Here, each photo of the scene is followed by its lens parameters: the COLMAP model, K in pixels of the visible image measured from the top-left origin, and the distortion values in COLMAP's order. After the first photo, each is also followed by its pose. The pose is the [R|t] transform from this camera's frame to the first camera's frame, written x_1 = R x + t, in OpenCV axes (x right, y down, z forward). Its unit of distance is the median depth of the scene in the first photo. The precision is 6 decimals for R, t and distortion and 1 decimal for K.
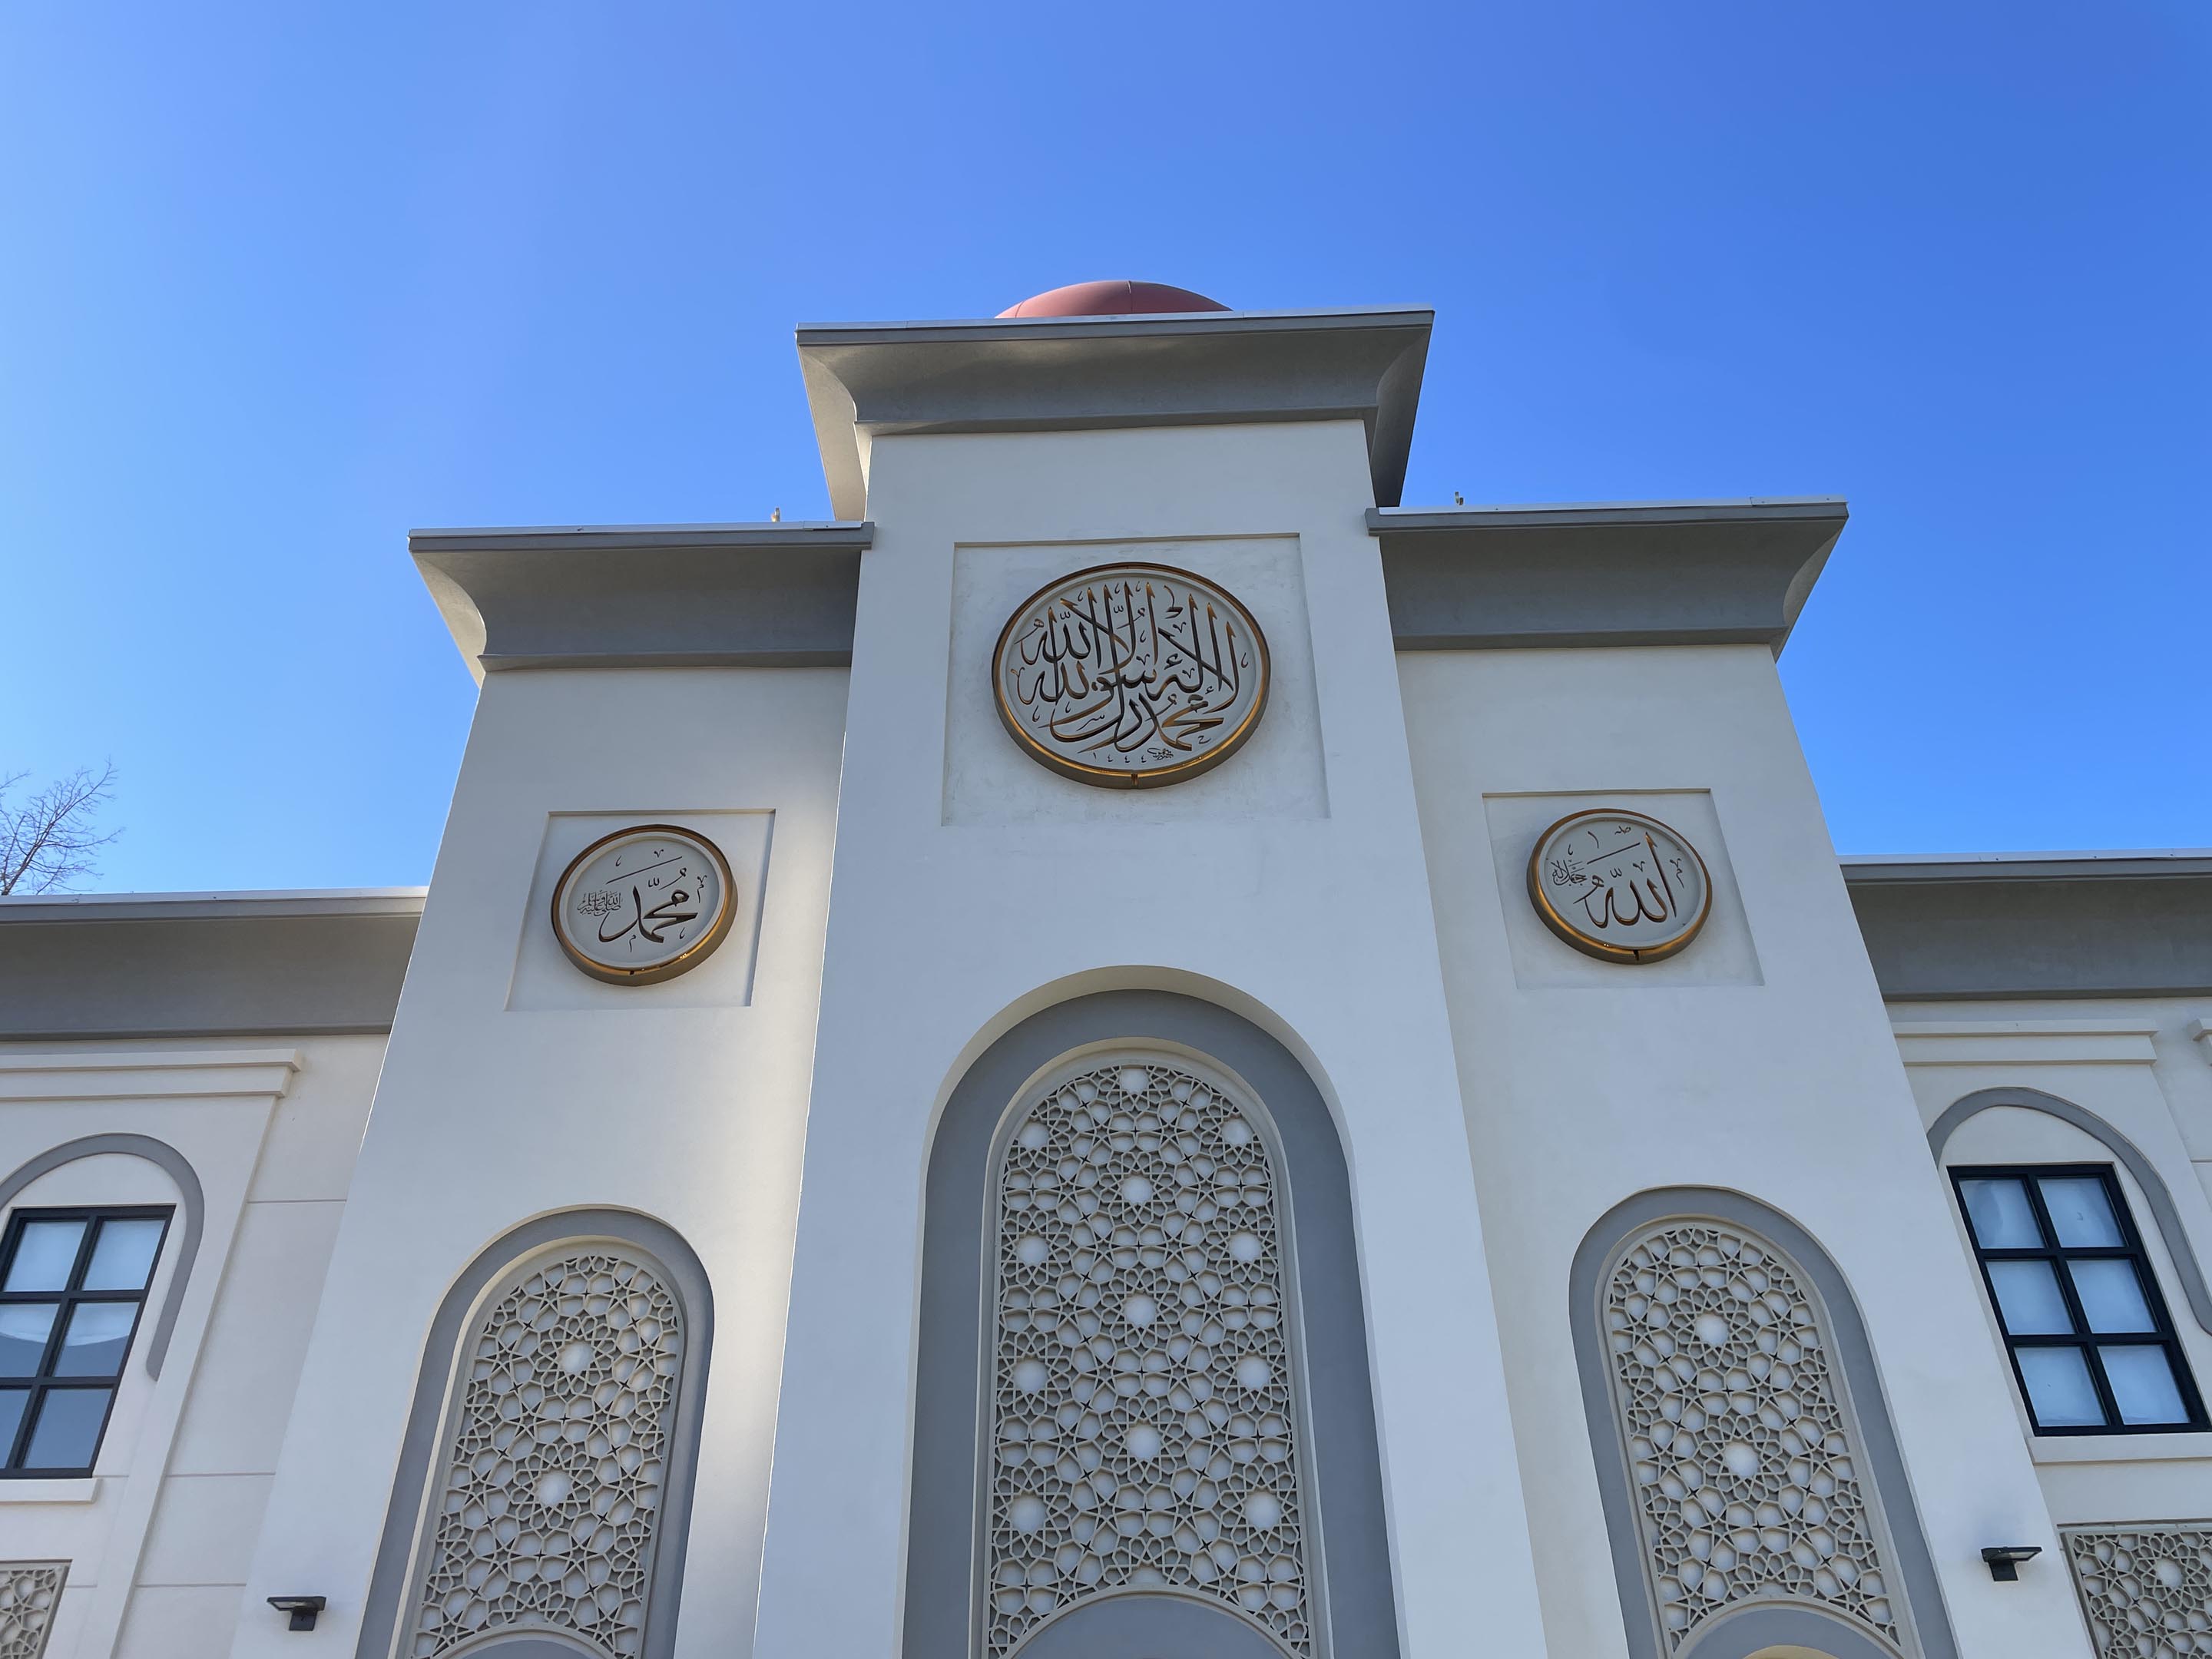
lens RADIAL K [[1670.3, 0, 1108.4], [0, 1670.3, 820.6], [0, 0, 1]] dist [0.095635, -0.131043]
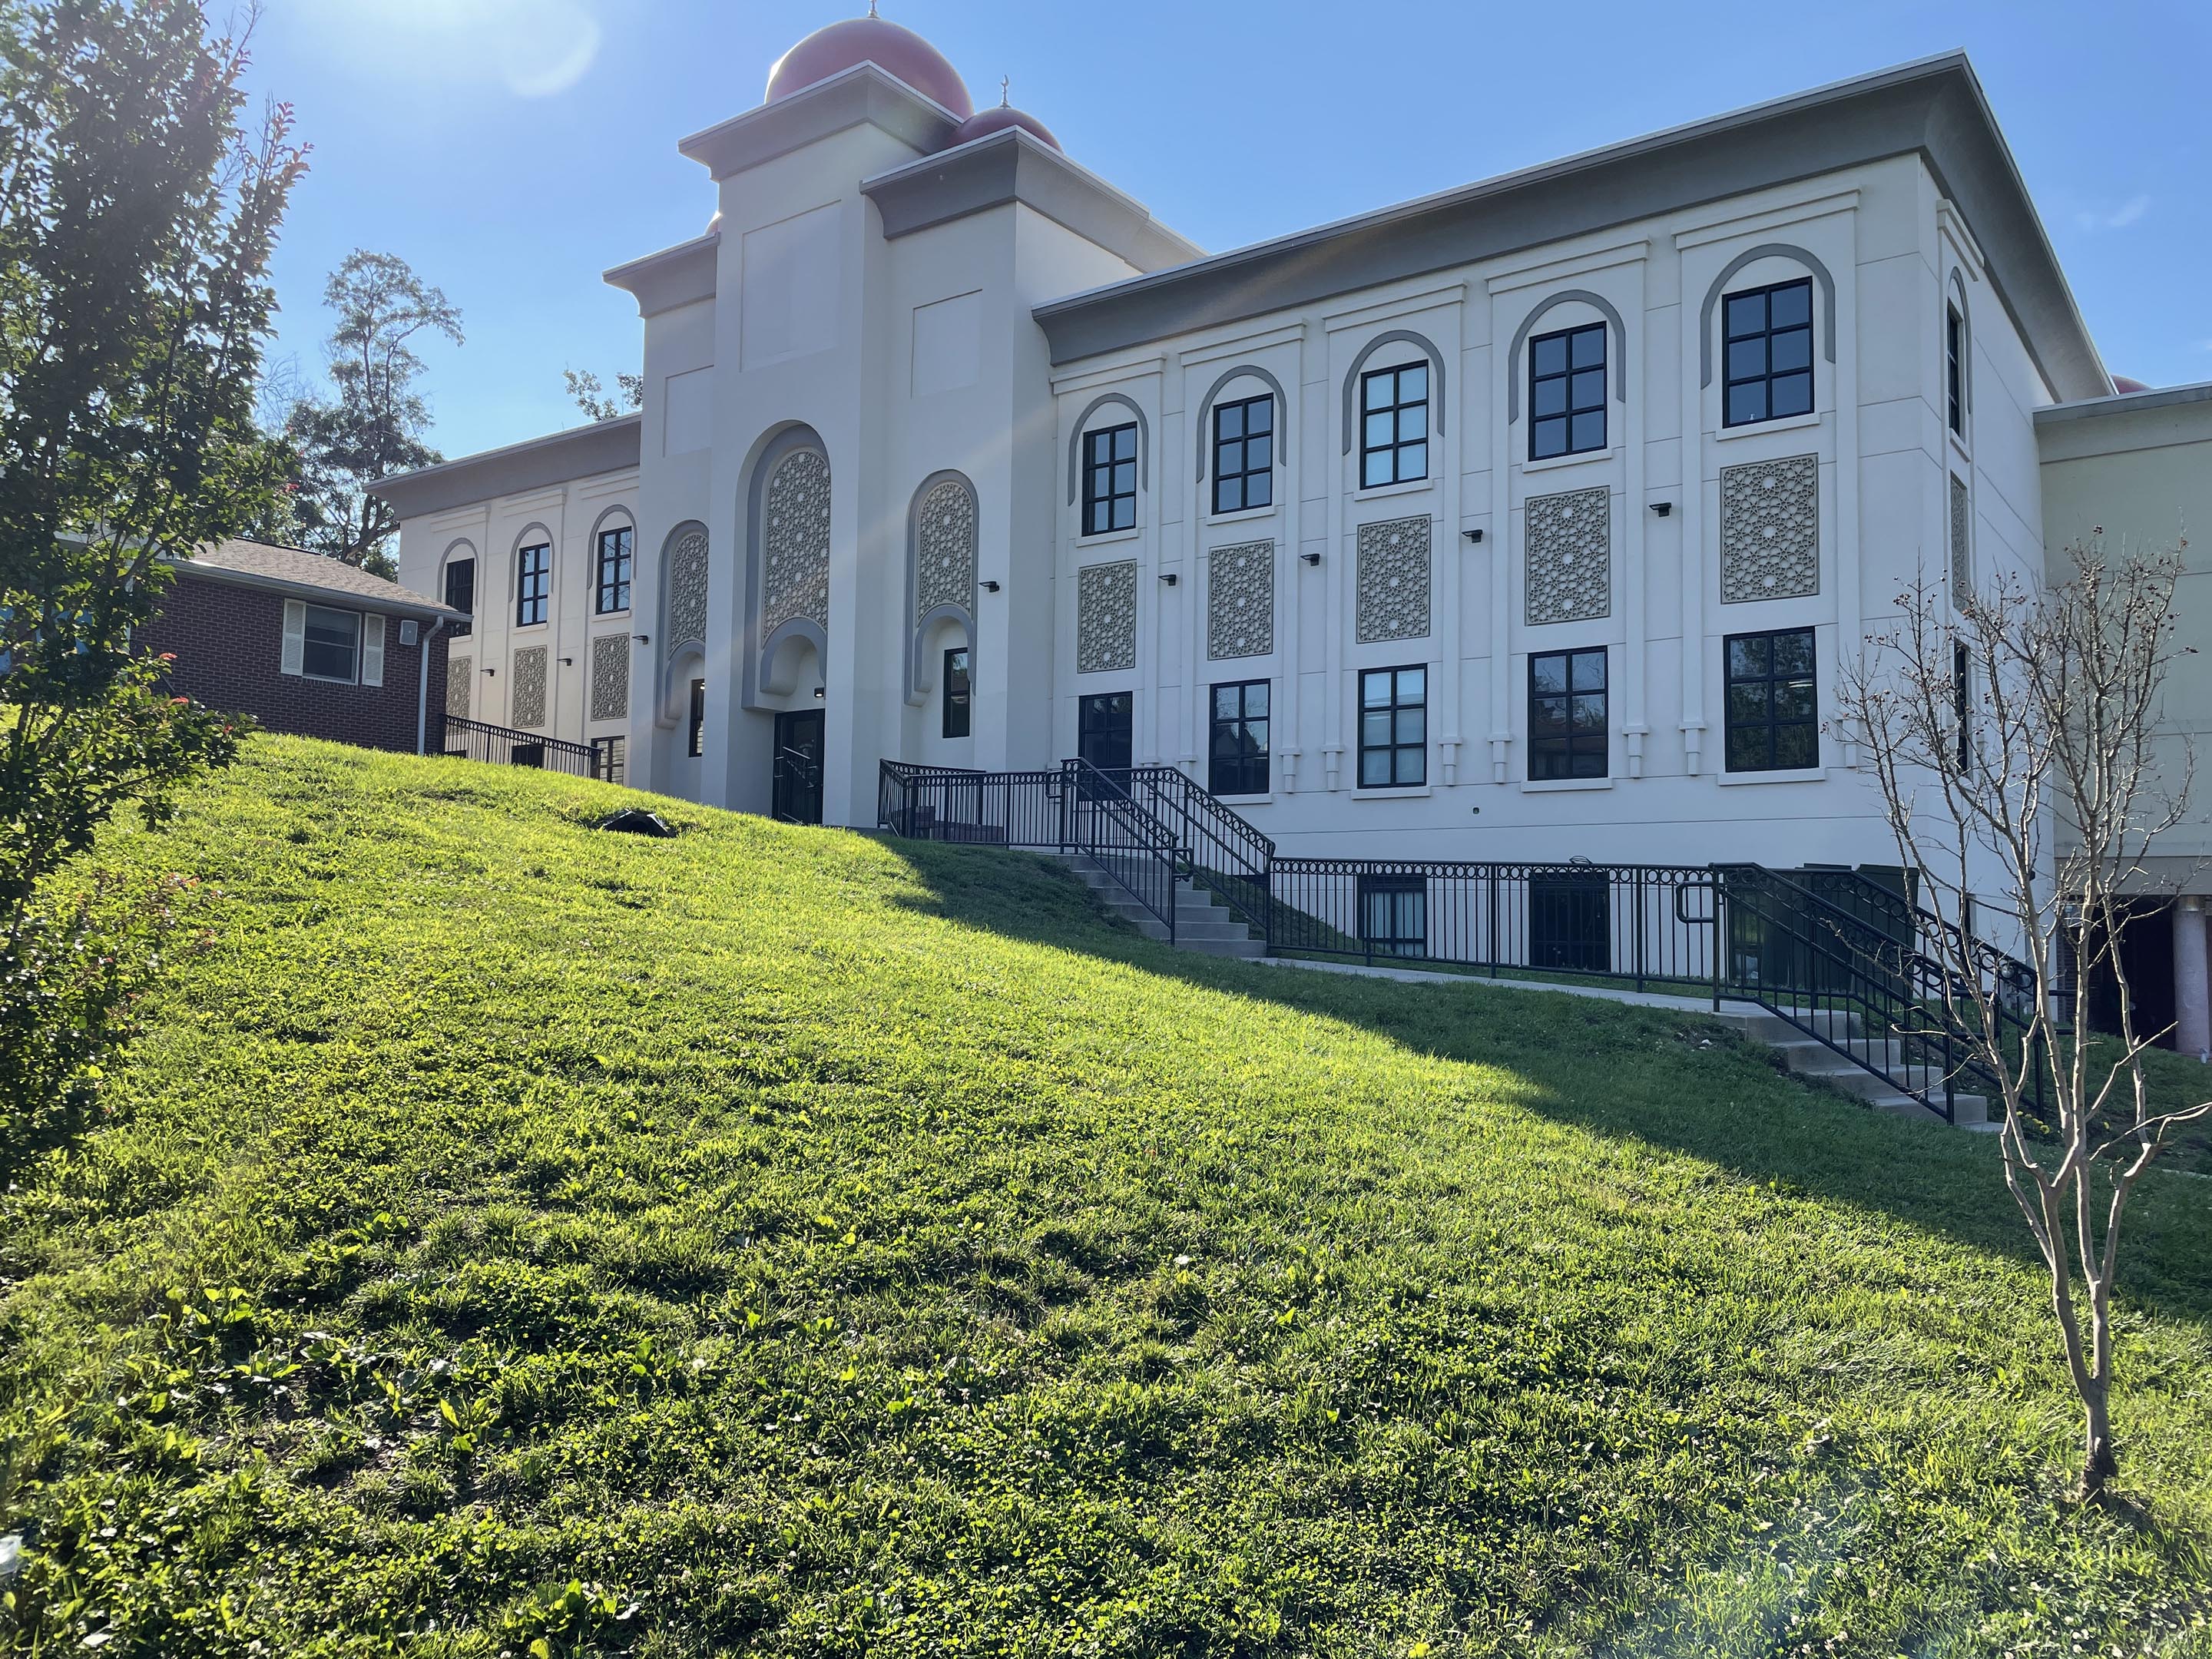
lens RADIAL K [[1670.3, 0, 1108.4], [0, 1670.3, 820.6], [0, 0, 1]] dist [0.095635, -0.131043]
pose [[0.810541, -0.011752, -0.585564, 2.005693], [0.310166, 0.856702, 0.412140, -0.319416], [0.496810, -0.515678, 0.698037, -1.018349]]
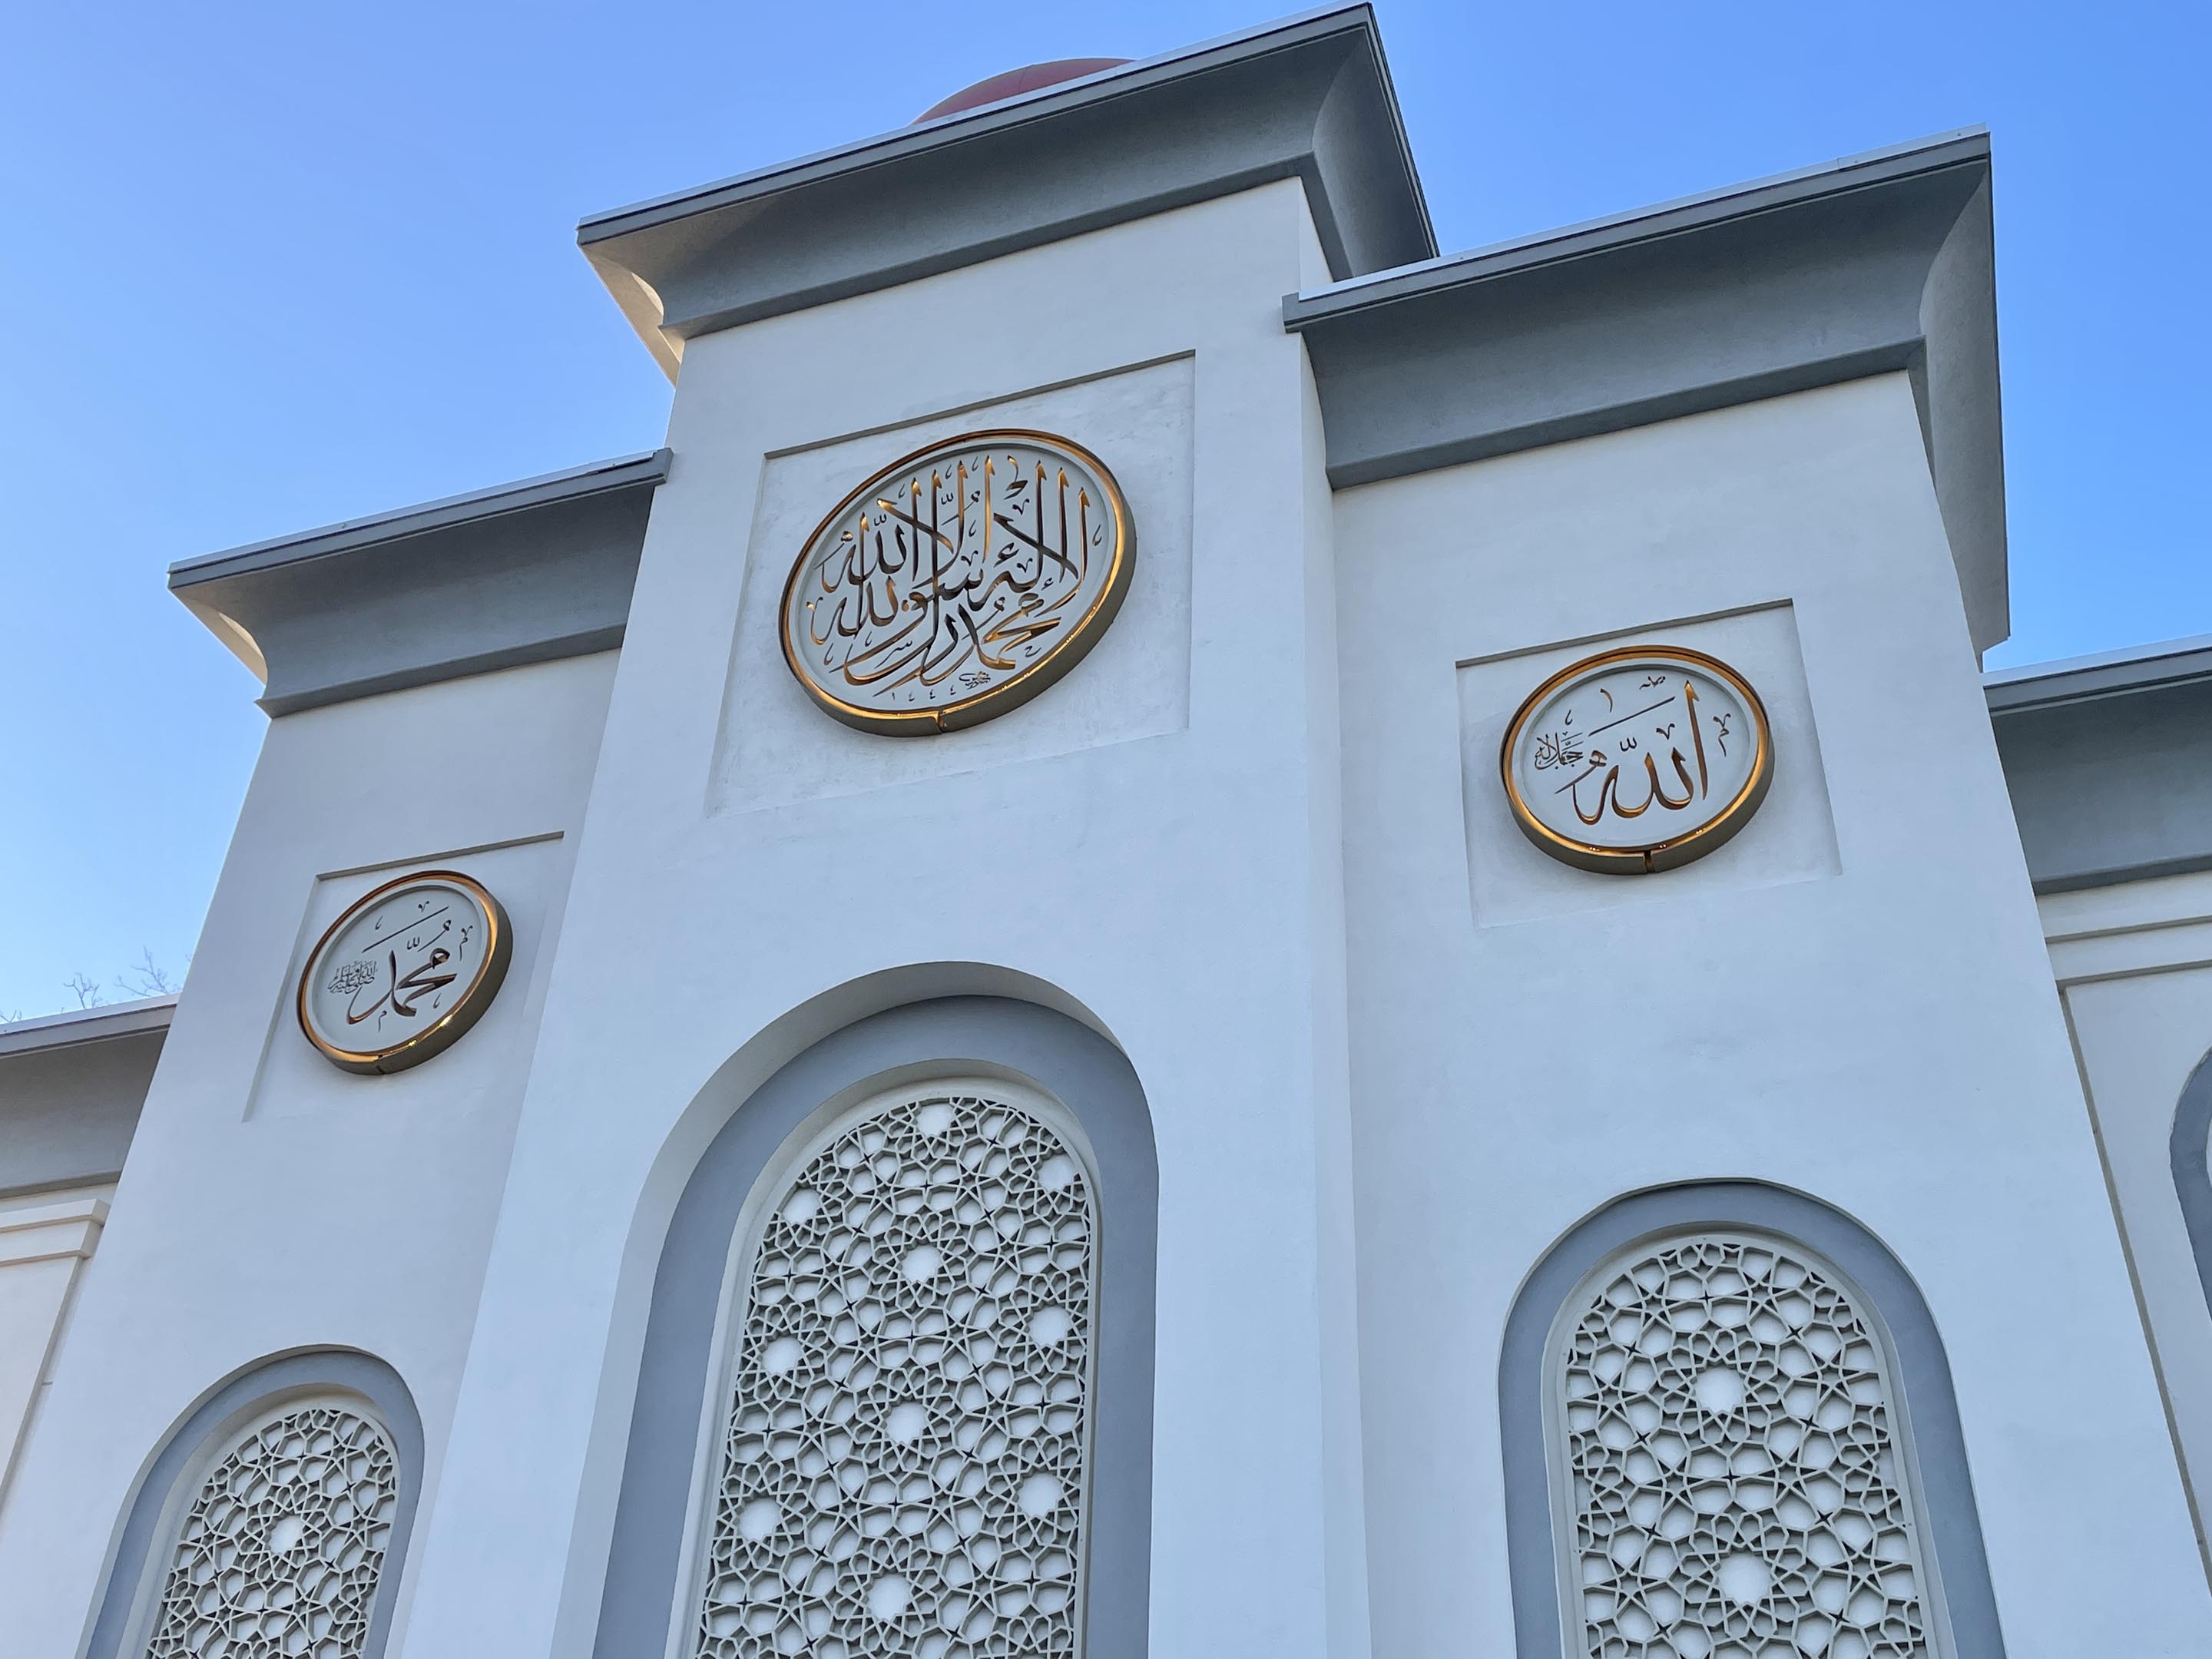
lens RADIAL K [[2279.4, 0, 1106.5], [0, 2279.4, 814.3], [0, 0, 1]] dist [0.113209, -0.189984]
pose [[0.947831, -0.146783, -0.282967, 0.368091], [0.139893, 0.989165, -0.044520, 0.072966], [0.286436, 0.002612, 0.958096, 0.052534]]
